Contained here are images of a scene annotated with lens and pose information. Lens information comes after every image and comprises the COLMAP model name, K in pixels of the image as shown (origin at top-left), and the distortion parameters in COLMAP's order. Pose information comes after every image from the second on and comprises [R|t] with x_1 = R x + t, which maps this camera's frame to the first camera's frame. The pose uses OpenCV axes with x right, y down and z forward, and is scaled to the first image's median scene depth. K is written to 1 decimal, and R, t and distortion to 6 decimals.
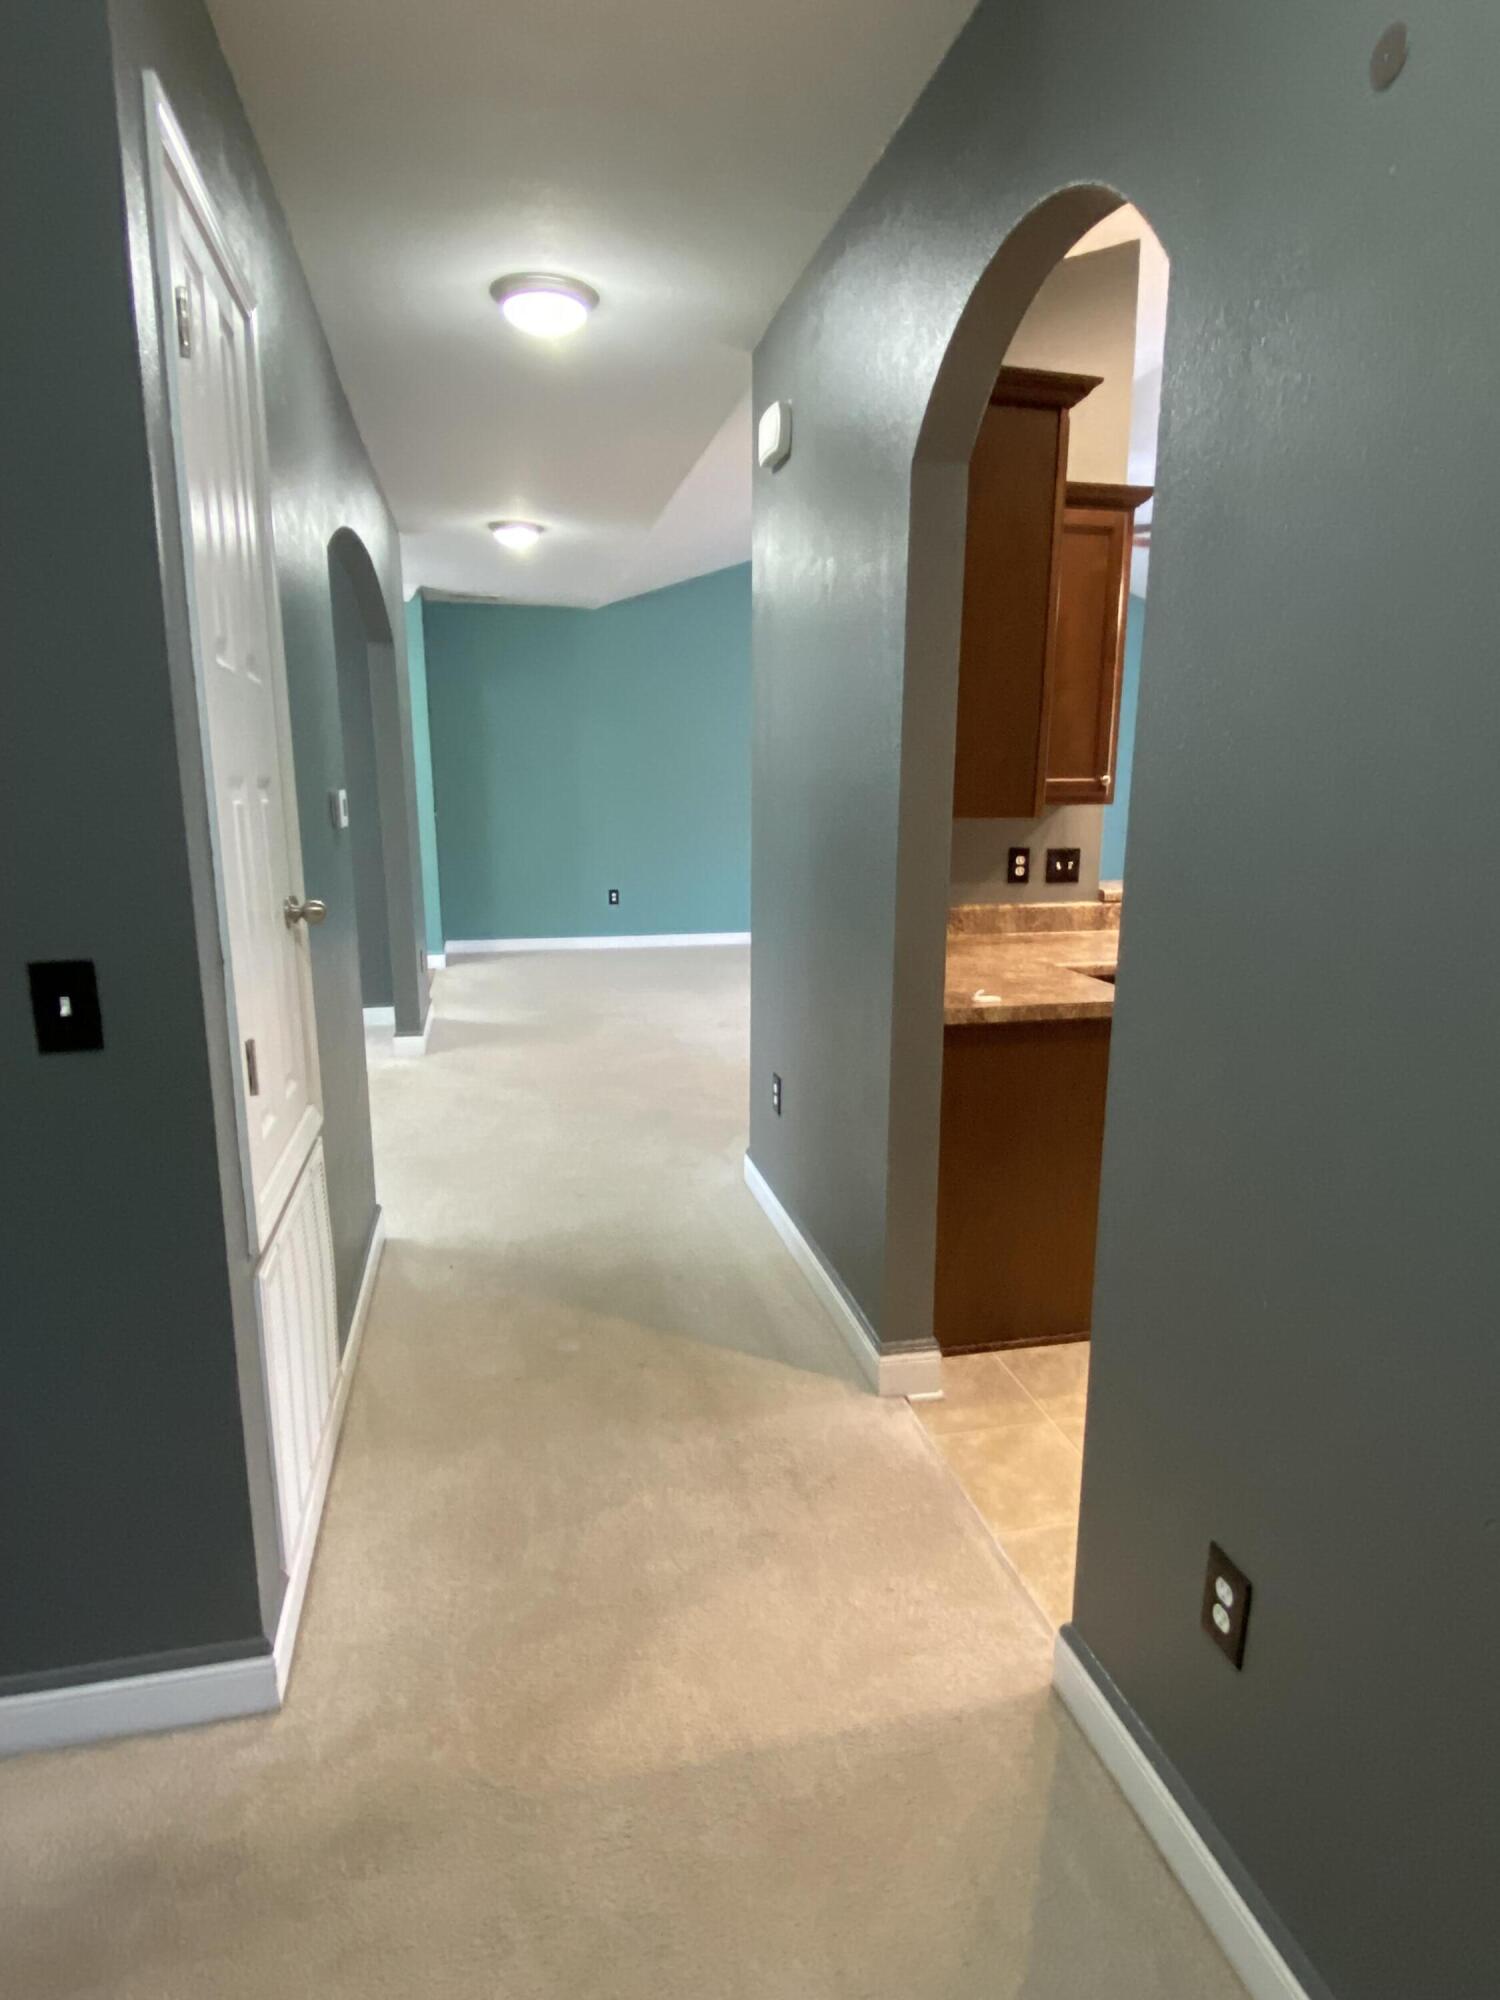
lens RADIAL K [[1101.5, 0, 736.1], [0, 1101.5, 1061.7], [0, 0, 1]] dist [0.000248, -0.010101]
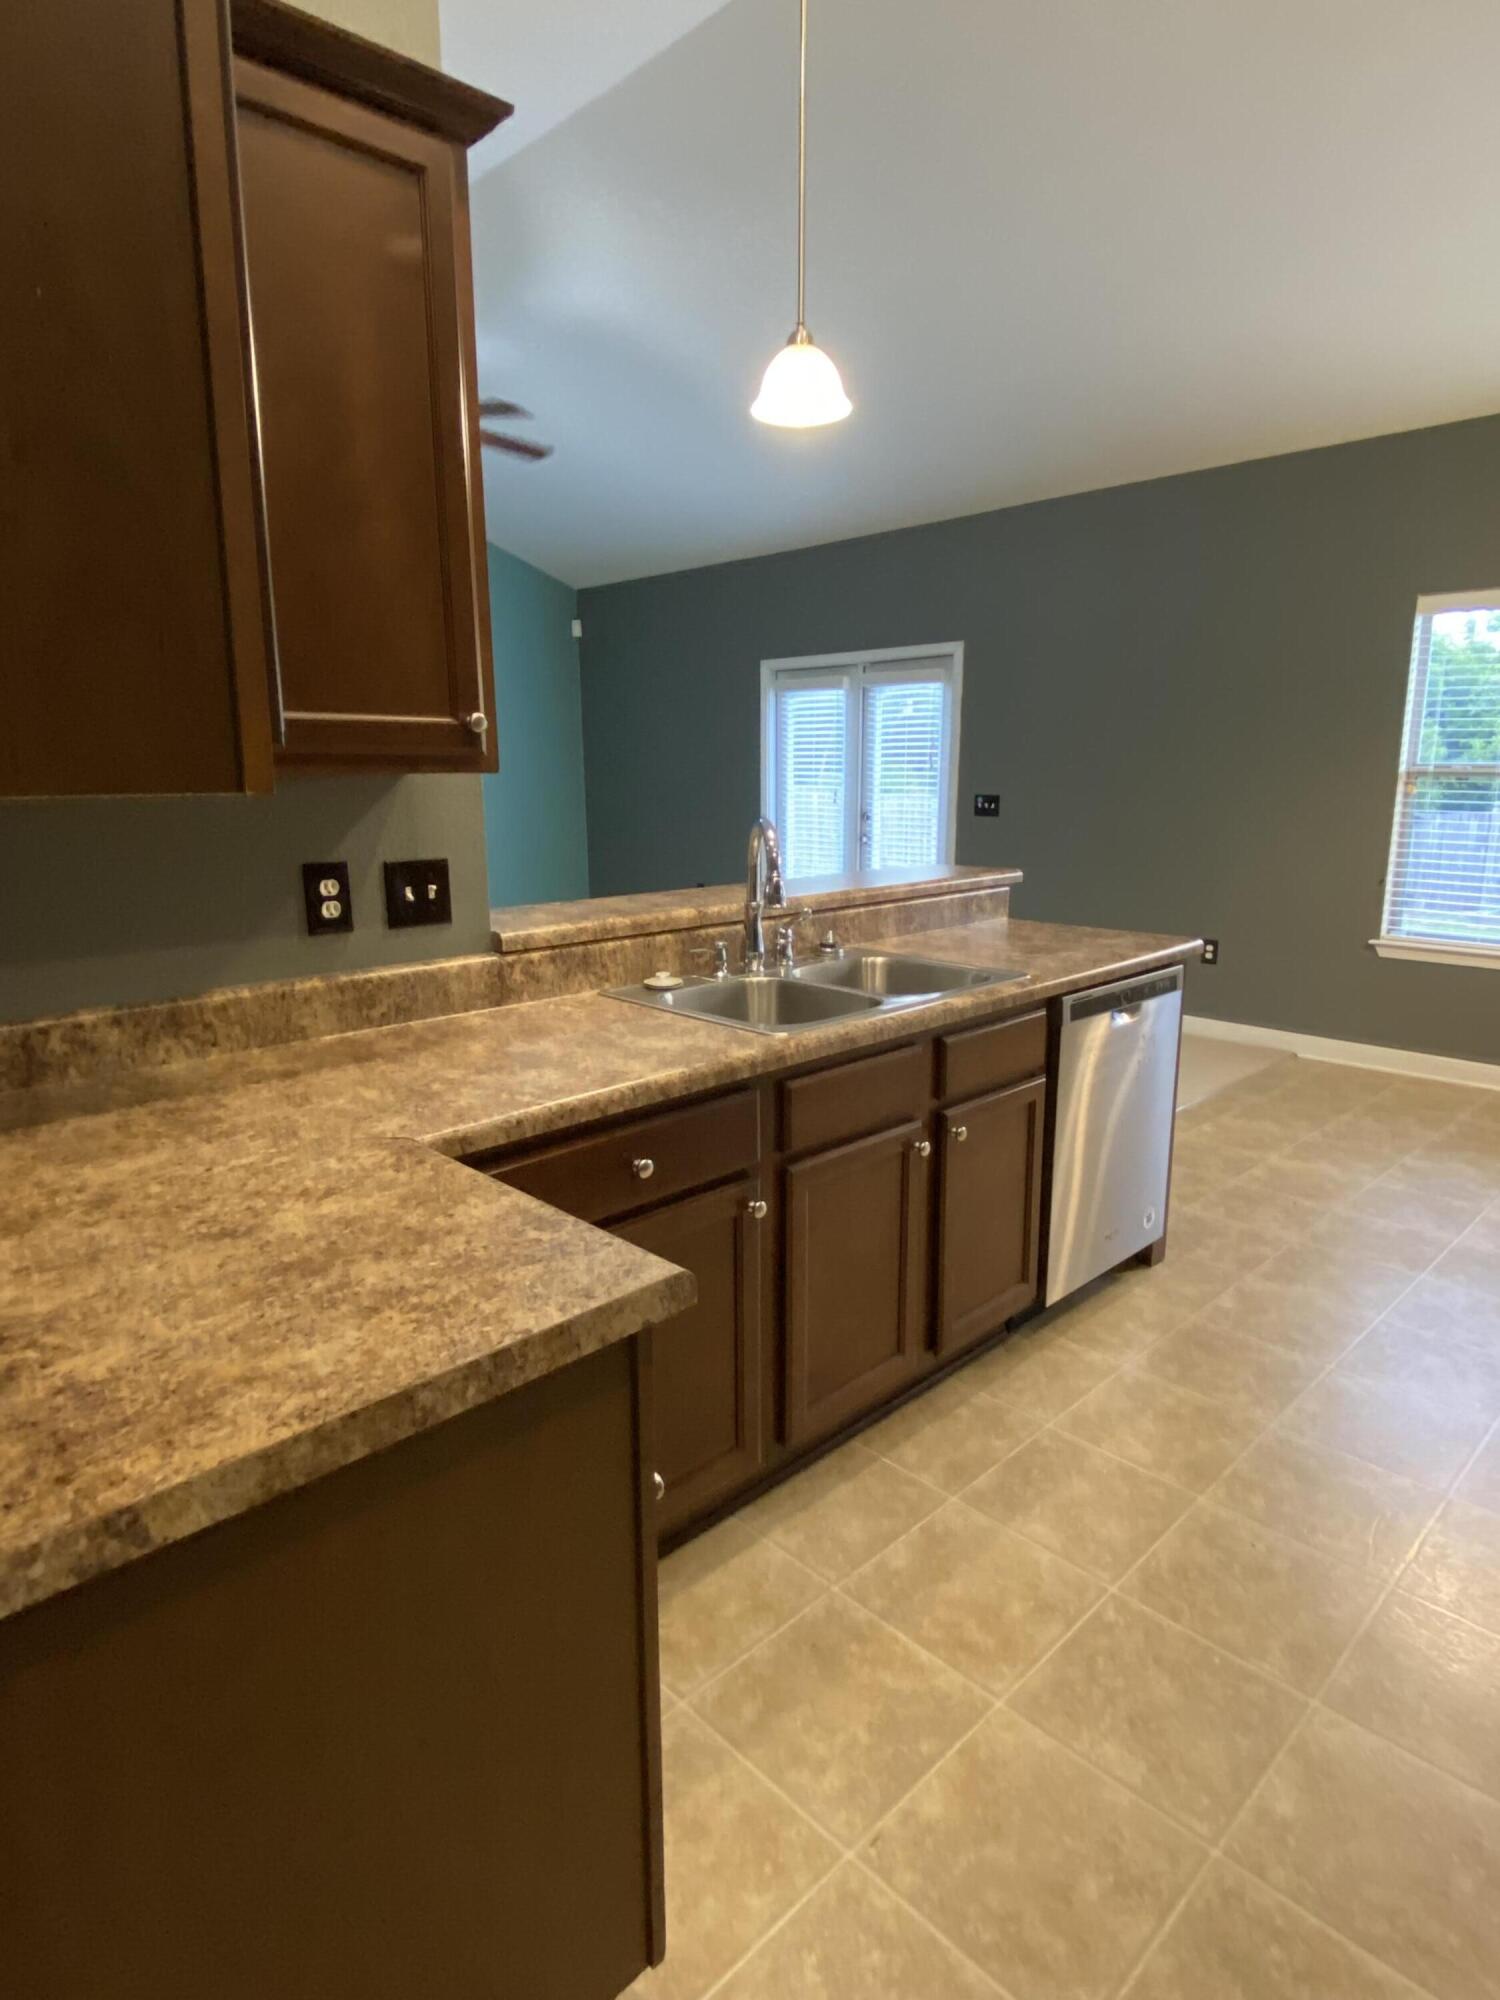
lens RADIAL K [[1101.5, 0, 758.1], [0, 1101.5, 1005.9], [0, 0, 1]] dist [0.000248, -0.010101]
pose [[0.849126, -0.107154, 0.517208, 0.159200], [0.124697, 0.992195, 0.000840, -0.105958], [-0.513261, 0.063781, 0.855860, 0.477891]]
